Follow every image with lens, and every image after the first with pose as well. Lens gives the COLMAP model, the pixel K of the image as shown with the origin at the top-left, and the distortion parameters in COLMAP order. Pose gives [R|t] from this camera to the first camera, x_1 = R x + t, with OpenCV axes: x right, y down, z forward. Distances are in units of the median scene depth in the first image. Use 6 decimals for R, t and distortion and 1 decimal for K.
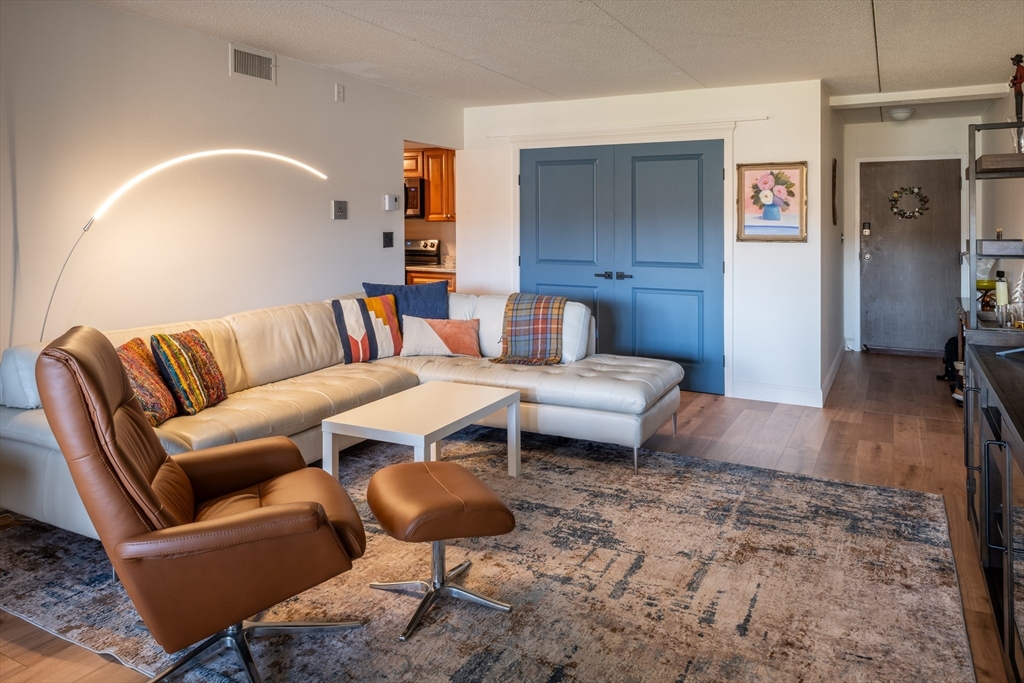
lens RADIAL K [[709.9, 0, 509.0], [0, 709.9, 337.1], [0, 0, 1]] dist [0.001072, 0.000348]
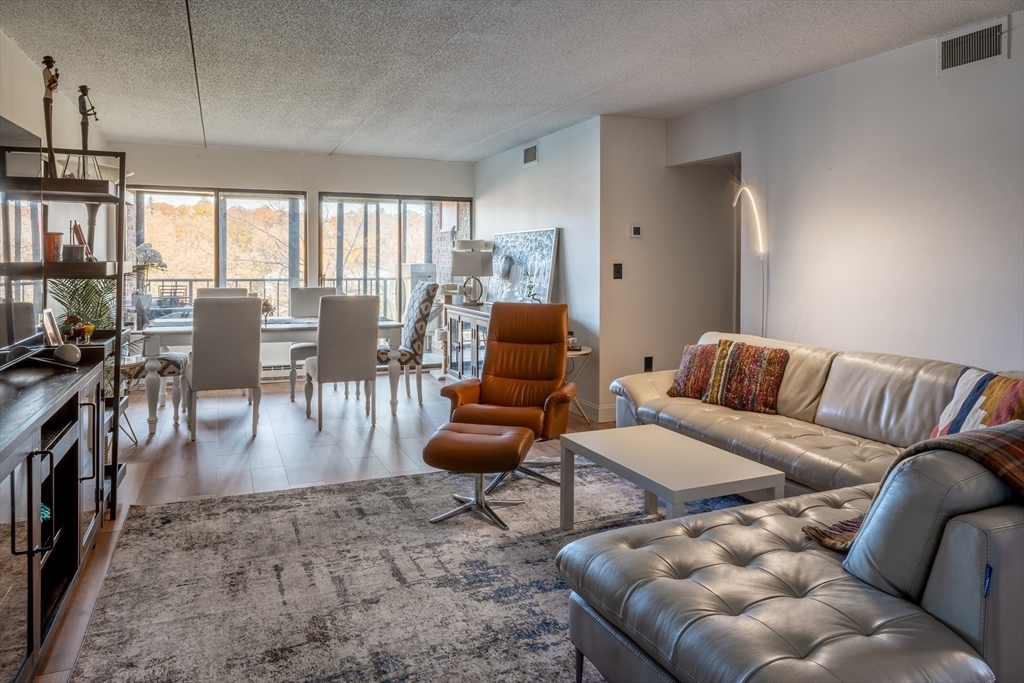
lens RADIAL K [[709.9, 0, 509.3], [0, 709.9, 345.4], [0, 0, 1]] dist [0.001072, 0.000348]
pose [[-0.639790, 0.093618, -0.762827, 0.836242], [-0.127715, 0.965802, 0.225644, -0.258124], [0.757864, 0.241789, -0.605954, 1.671939]]
